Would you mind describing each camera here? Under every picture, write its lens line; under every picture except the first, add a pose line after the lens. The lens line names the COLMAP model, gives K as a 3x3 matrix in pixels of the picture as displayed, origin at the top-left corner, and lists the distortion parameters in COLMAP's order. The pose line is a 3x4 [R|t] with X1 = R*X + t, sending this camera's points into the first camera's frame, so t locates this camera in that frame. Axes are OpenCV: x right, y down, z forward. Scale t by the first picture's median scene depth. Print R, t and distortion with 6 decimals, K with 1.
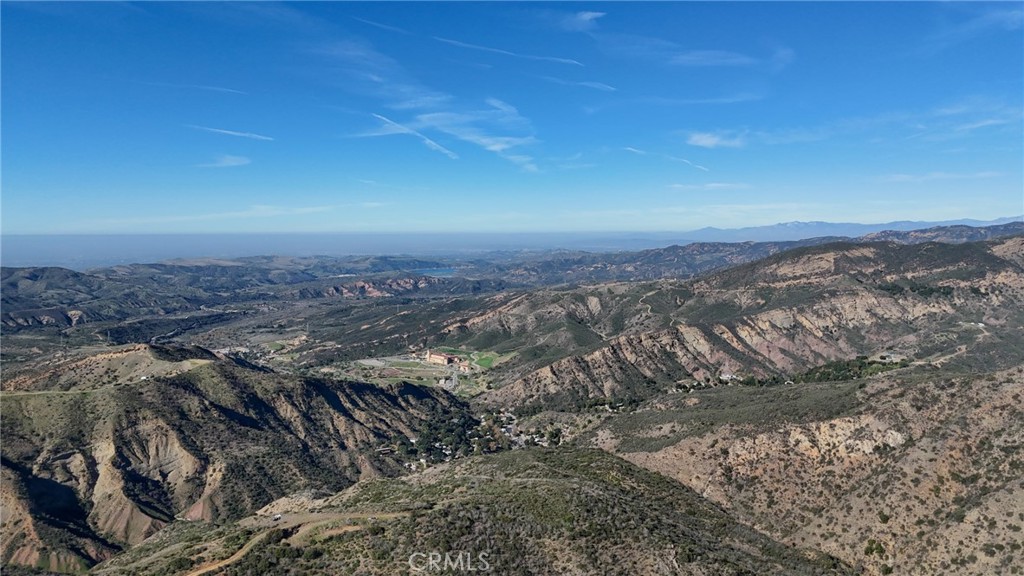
lens RADIAL K [[751.9, 0, 512.1], [0, 751.9, 285.4], [0, 0, 1]] dist [0.083861, -0.080132]
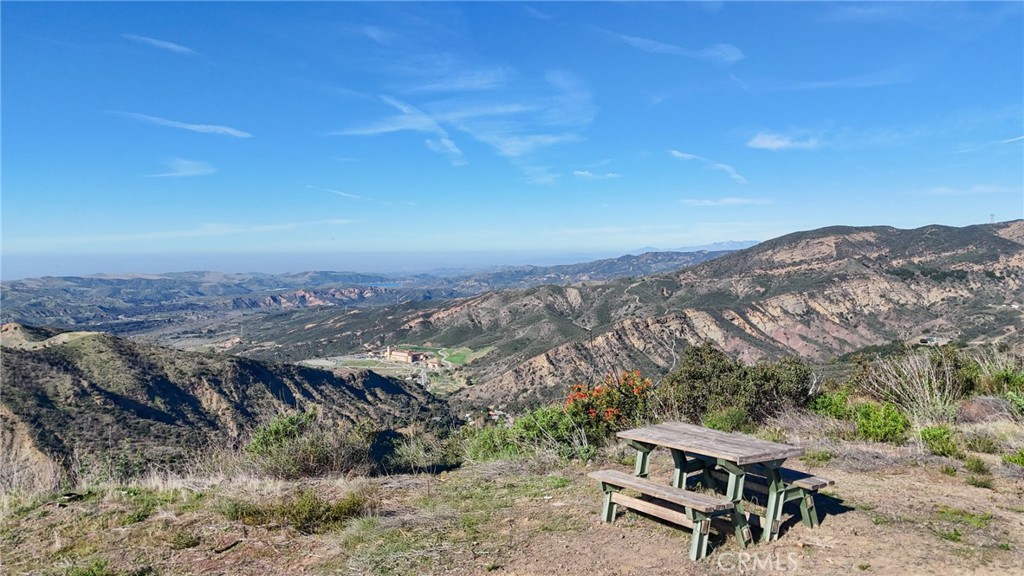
lens RADIAL K [[751.9, 0, 512.1], [0, 751.9, 285.4], [0, 0, 1]] dist [0.083861, -0.080132]
pose [[0.996938, -0.007696, 0.077816, -0.048449], [0.009869, 0.999571, -0.027584, 0.053813], [-0.077571, 0.028268, 0.996586, 0.180441]]
